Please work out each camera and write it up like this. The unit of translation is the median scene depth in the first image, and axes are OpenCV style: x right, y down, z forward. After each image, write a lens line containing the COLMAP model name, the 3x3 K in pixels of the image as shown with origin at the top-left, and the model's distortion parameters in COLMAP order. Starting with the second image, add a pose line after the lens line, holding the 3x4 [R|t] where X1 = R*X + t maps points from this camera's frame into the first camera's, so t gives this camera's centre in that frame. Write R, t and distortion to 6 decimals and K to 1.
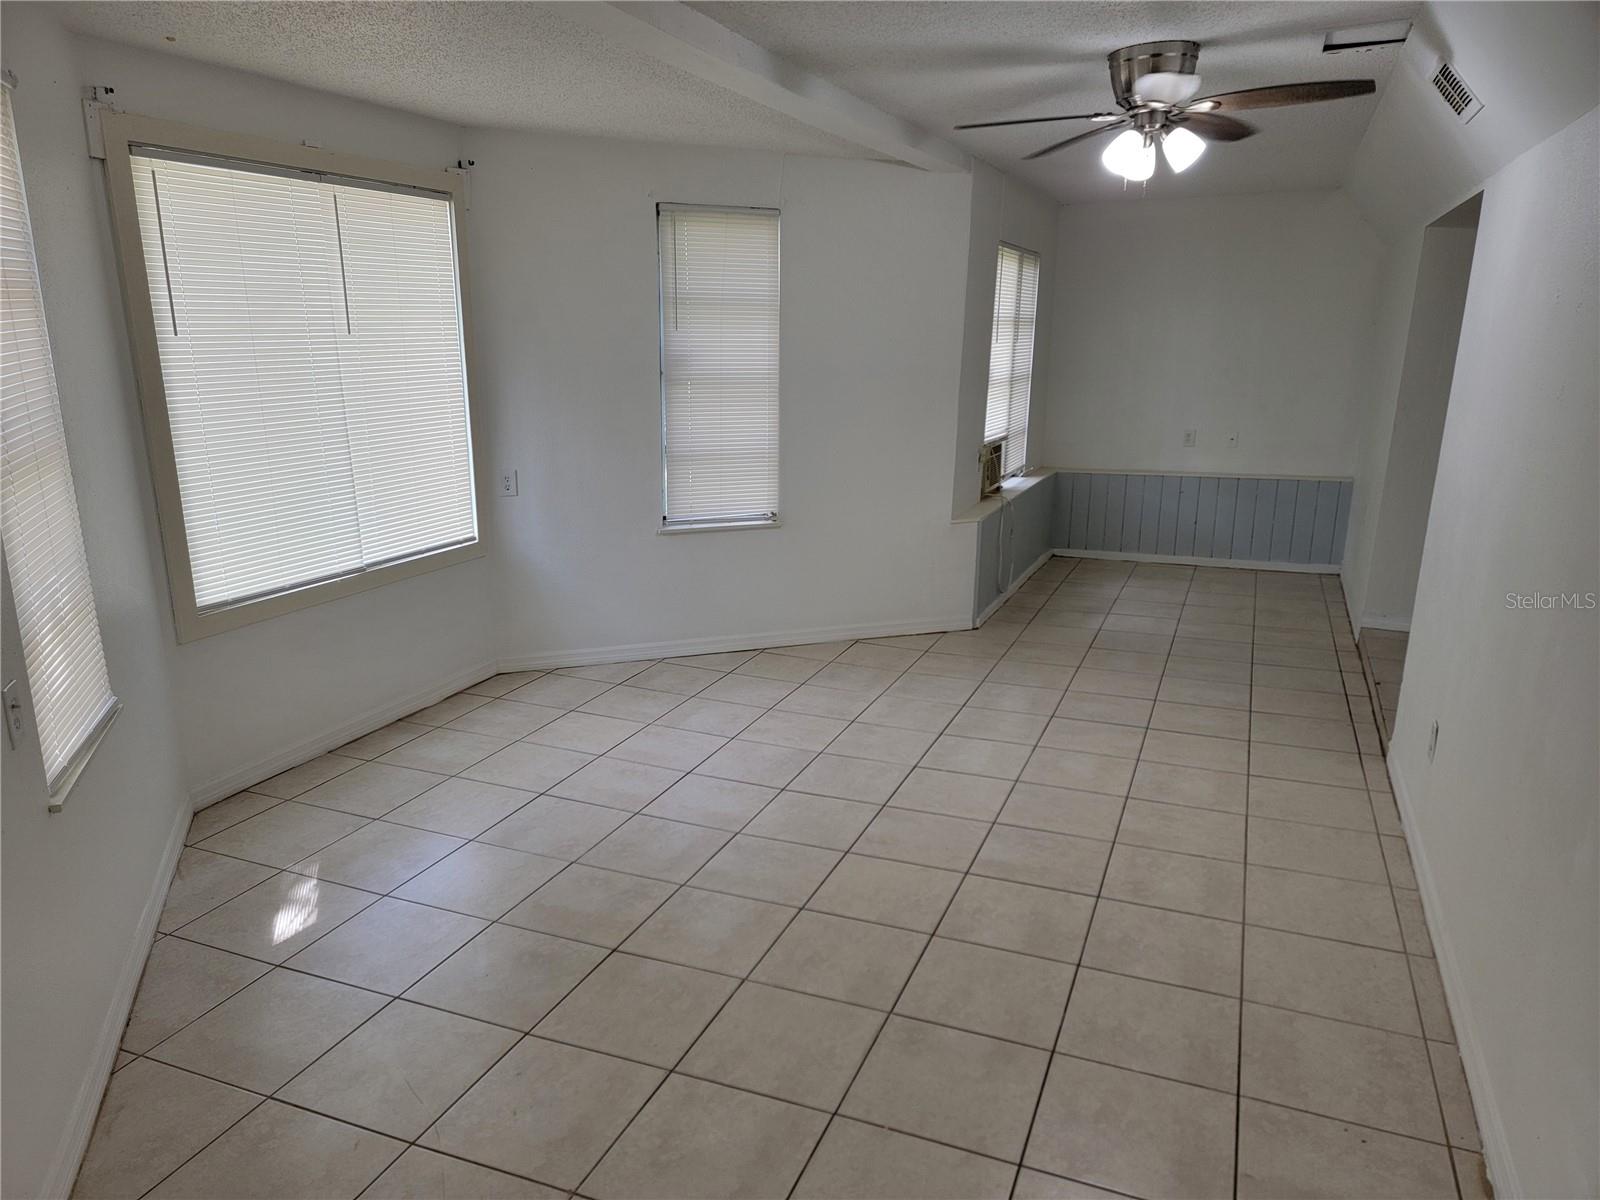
lens RADIAL K [[1103.8, 0, 786.5], [0, 1103.8, 610.6], [0, 0, 1]] dist [0.078650, -0.065018]
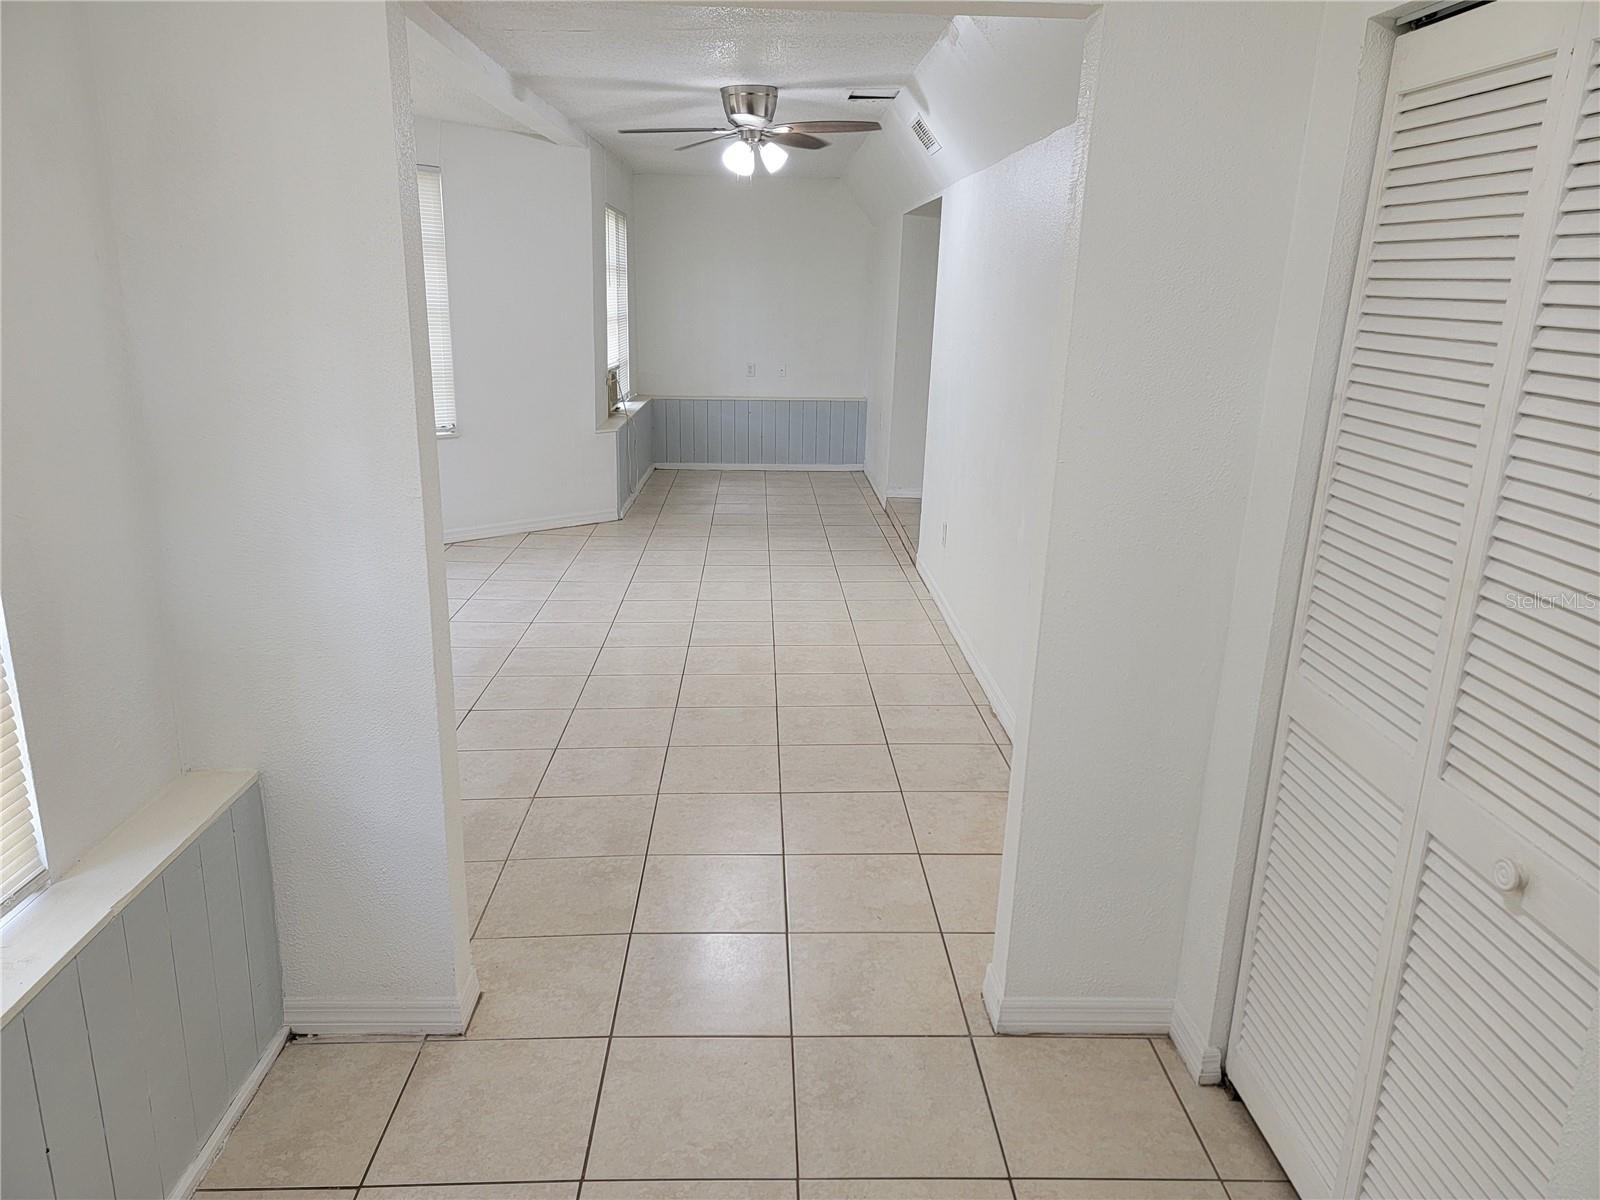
lens RADIAL K [[1103.8, 0, 814.2], [0, 1103.8, 601.4], [0, 0, 1]] dist [0.078650, -0.065018]
pose [[0.903638, -0.102699, 0.415802, -0.167190], [0.089326, 0.994668, 0.051546, 0.066540], [-0.418879, -0.009437, 0.907993, -0.232935]]
